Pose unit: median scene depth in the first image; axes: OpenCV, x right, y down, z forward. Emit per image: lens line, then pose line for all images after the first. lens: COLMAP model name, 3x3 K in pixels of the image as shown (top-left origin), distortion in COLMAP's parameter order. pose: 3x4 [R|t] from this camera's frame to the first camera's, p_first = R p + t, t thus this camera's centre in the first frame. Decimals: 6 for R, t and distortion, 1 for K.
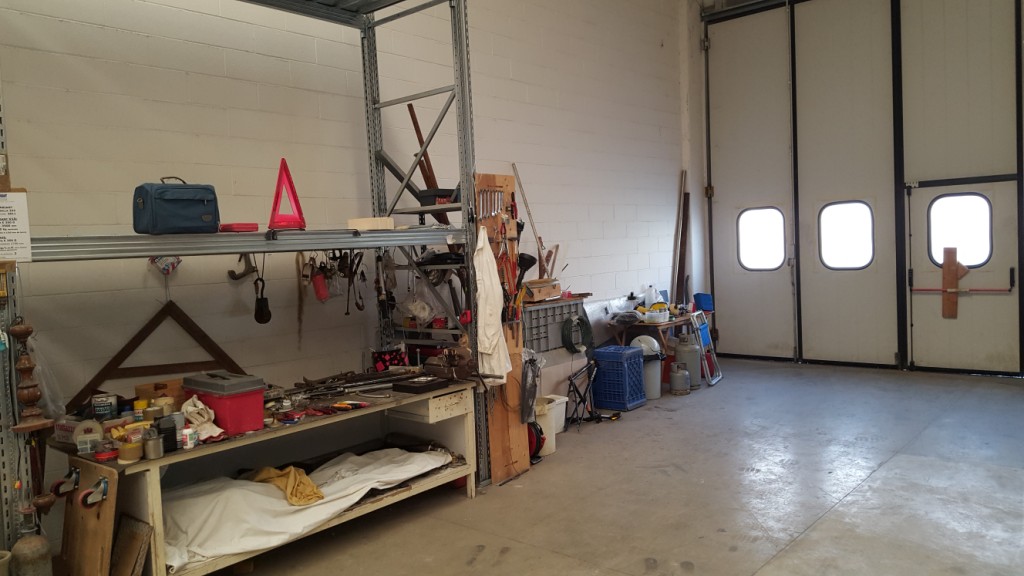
lens RADIAL K [[768.5, 0, 487.8], [0, 768.5, 259.8], [0, 0, 1]] dist [0.156644, -0.244351]
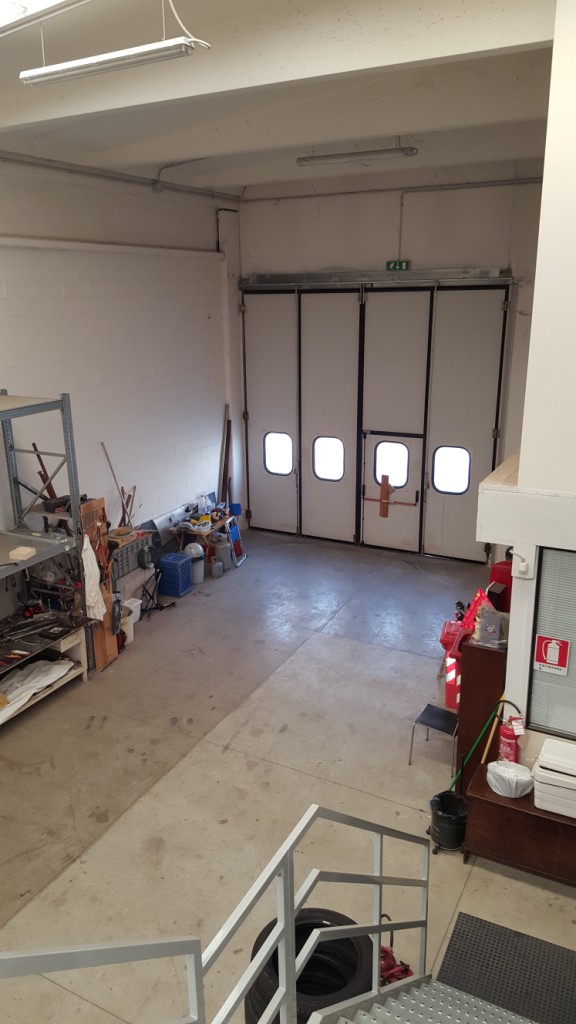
lens RADIAL K [[771.1, 0, 239.7], [0, 771.1, 511.2], [0, 0, 1]] dist [0.142903, -0.211443]
pose [[0.979234, -0.042031, 0.198328, -0.008788], [-0.007529, 0.970059, 0.242755, -0.381441], [-0.202593, -0.239207, 0.949598, -0.513319]]
